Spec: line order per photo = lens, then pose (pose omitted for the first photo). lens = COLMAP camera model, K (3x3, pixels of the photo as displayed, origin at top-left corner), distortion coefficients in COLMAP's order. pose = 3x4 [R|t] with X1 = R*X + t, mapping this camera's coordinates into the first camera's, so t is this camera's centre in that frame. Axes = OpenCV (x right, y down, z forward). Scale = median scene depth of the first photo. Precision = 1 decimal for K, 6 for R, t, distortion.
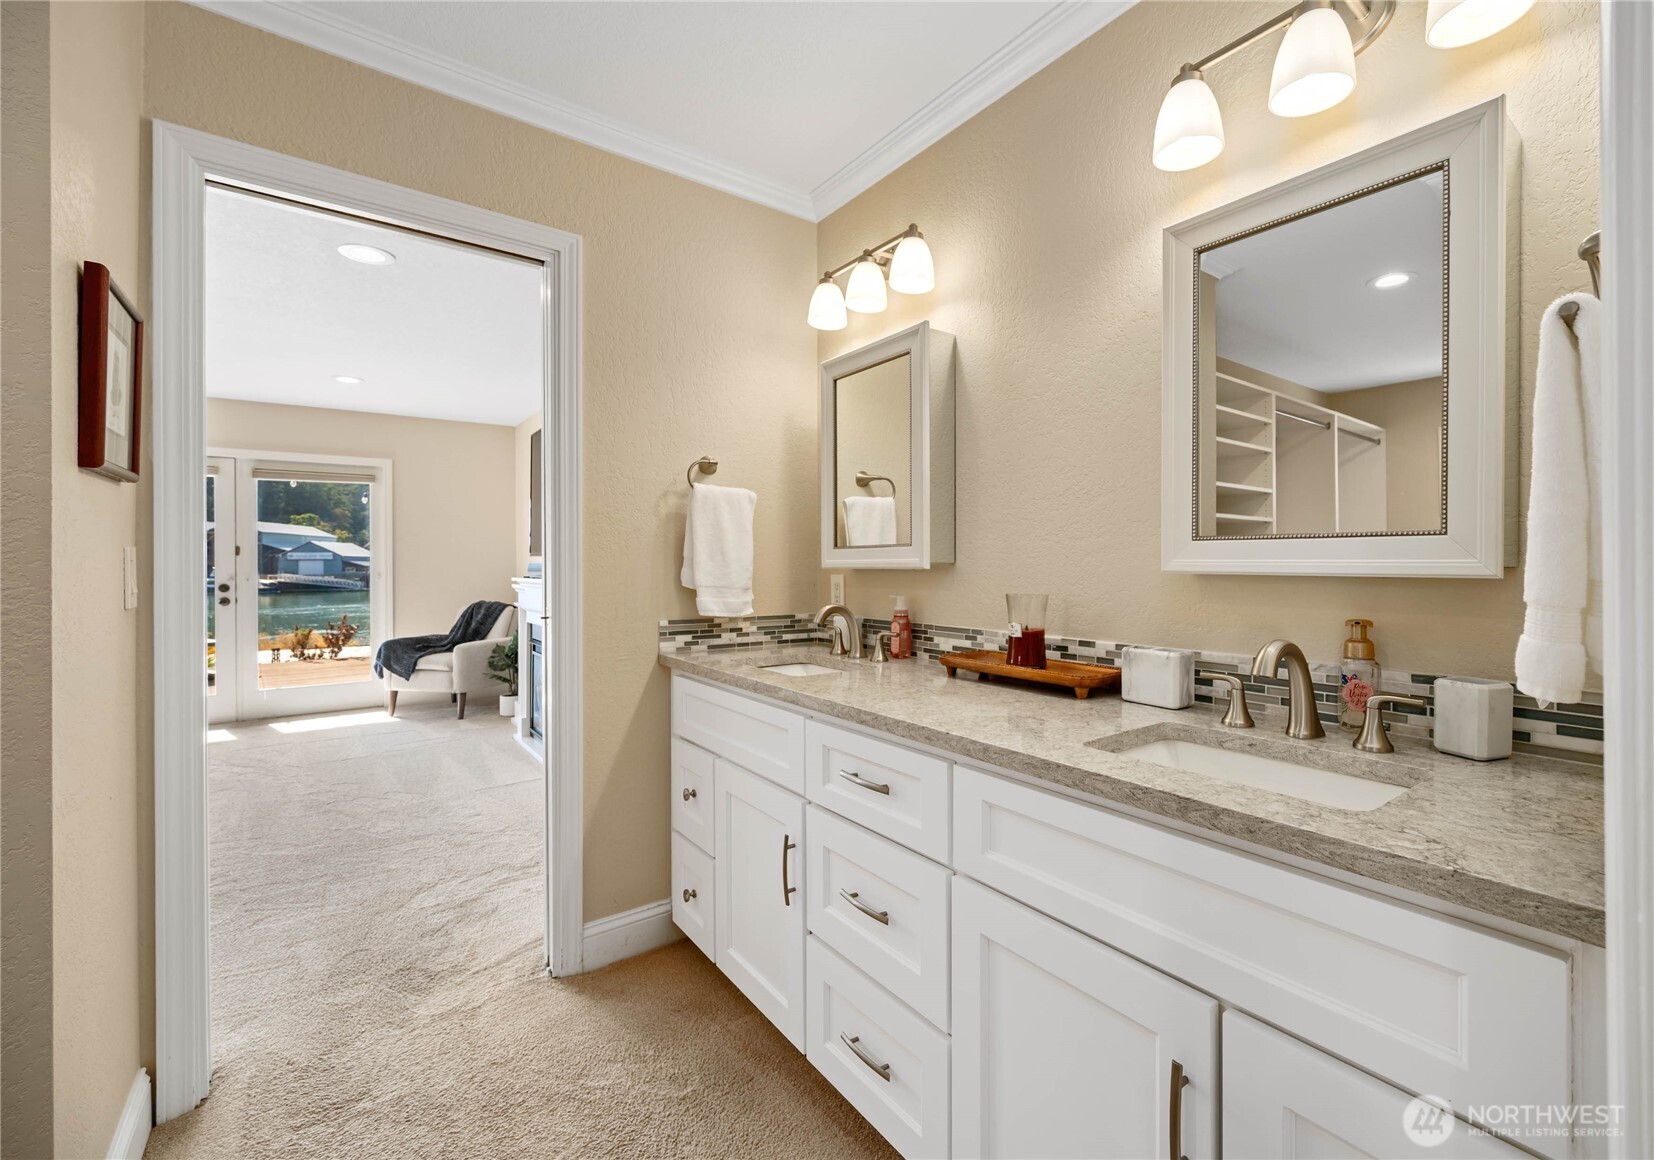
lens RADIAL K [[712.2, 0, 895.6], [0, 712.2, 563.6], [0, 0, 1]] dist [0.000235, 0.000353]
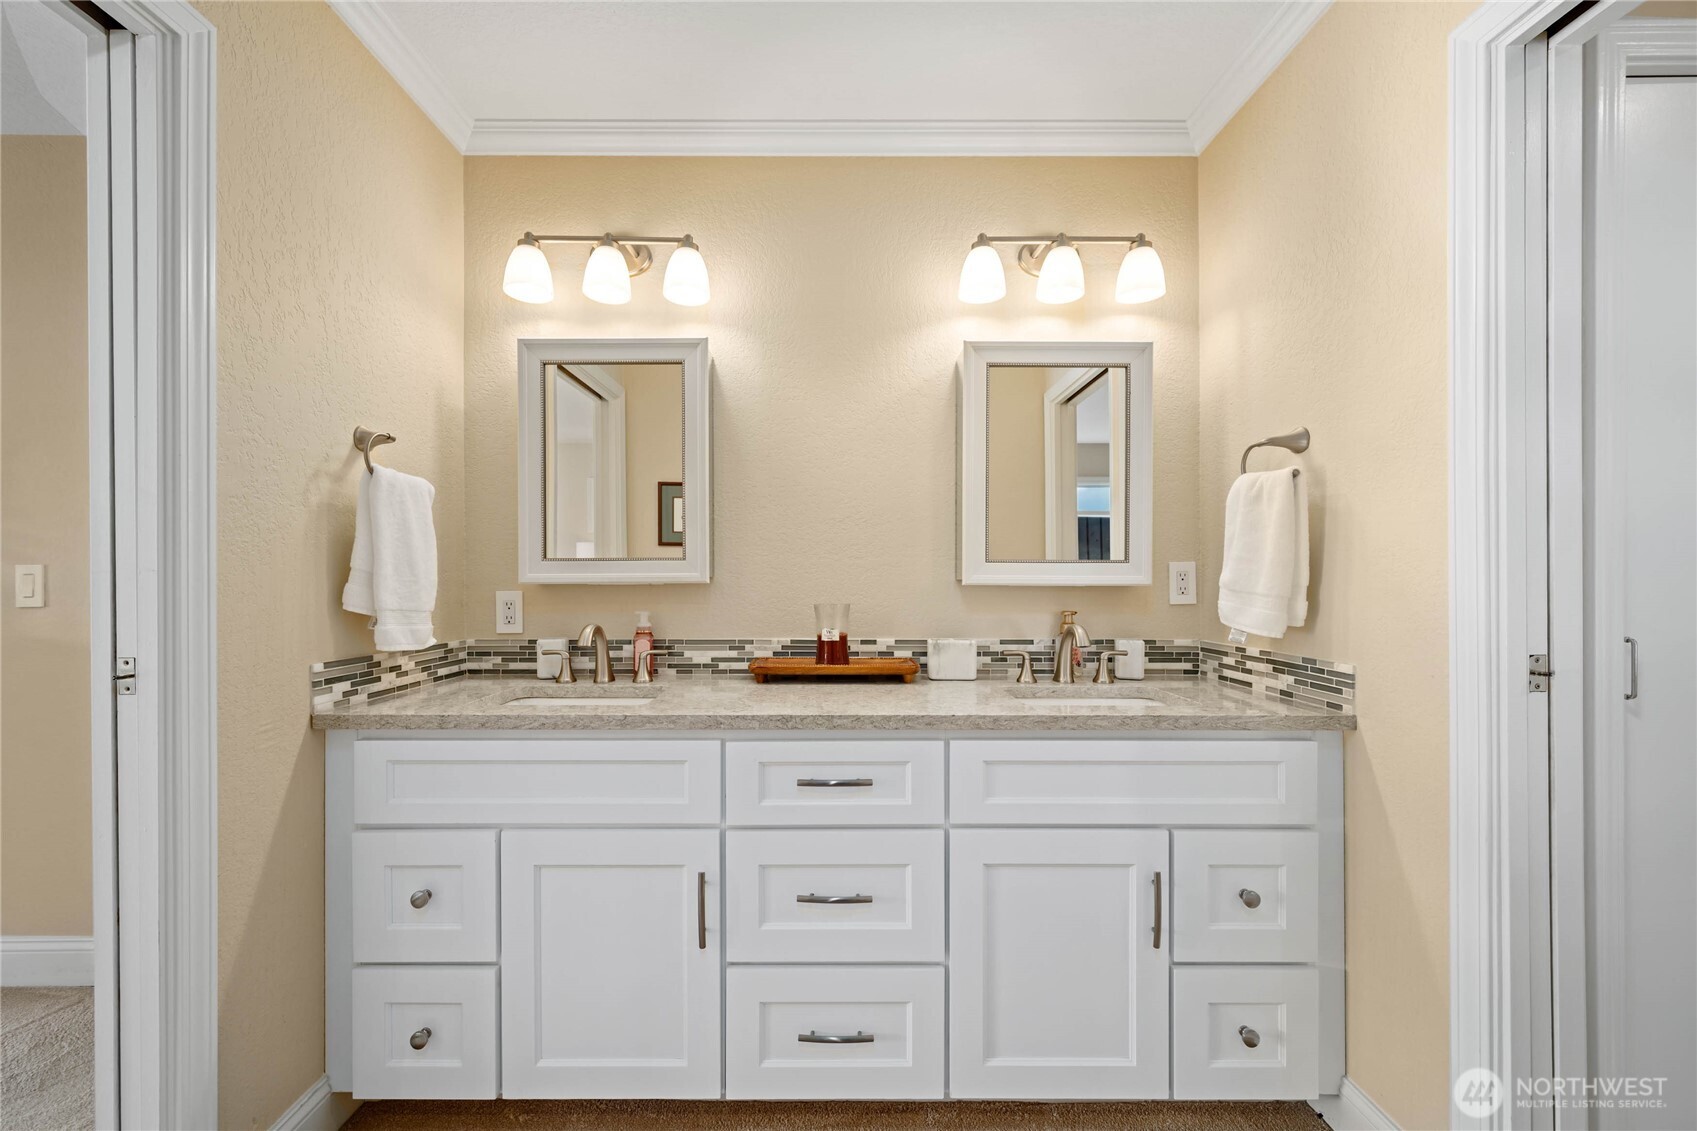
lens RADIAL K [[666.9, 0, 841.6], [0, 666.9, 574.5], [0, 0, 1]] dist [0.000422, 0.000818]
pose [[0.630036, 0.003039, 0.776560, -0.525217], [0.000309, 0.999991, -0.004164, -0.000774], [-0.776566, 0.002863, 0.630029, 0.233801]]
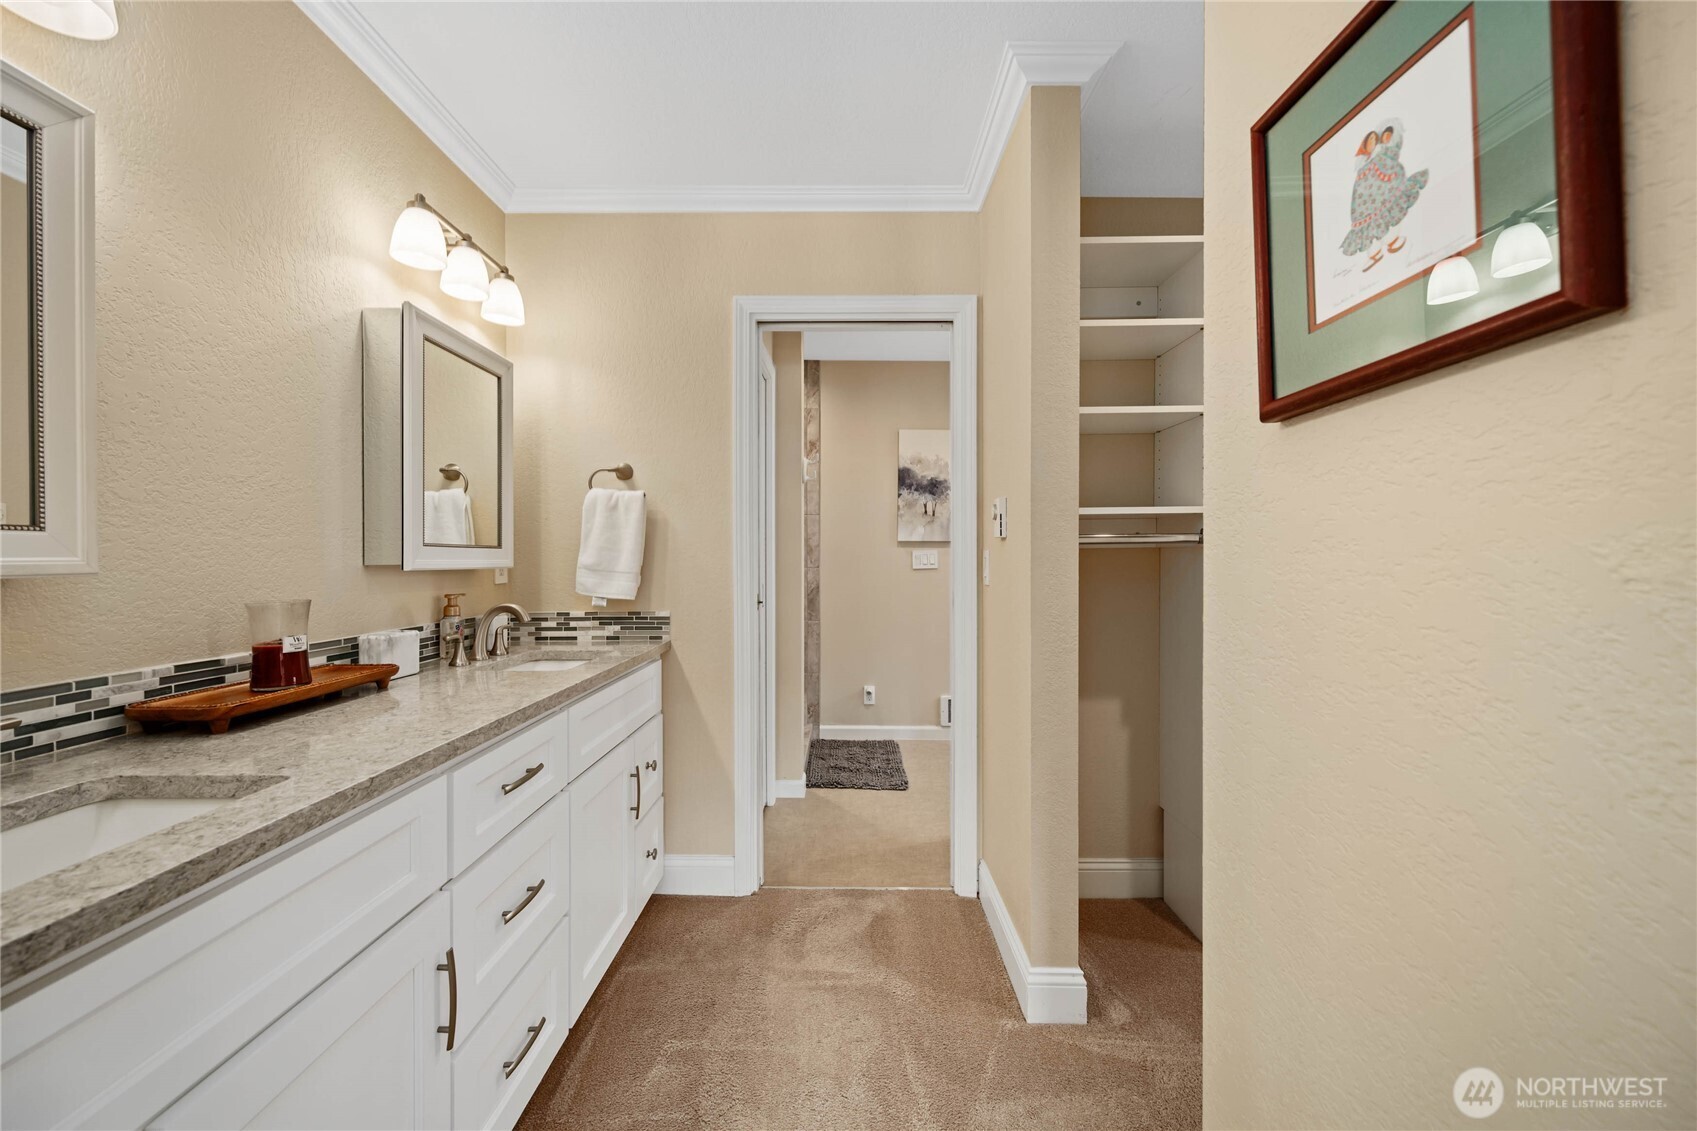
lens RADIAL K [[666.9, 0, 851.0], [0, 666.9, 556.3], [0, 0, 1]] dist [0.000422, 0.000818]
pose [[-0.770992, 0.002137, 0.636841, -0.658971], [0.001780, 0.999998, -0.001200, -0.006001], [-0.636842, 0.000208, -0.770994, 0.939254]]
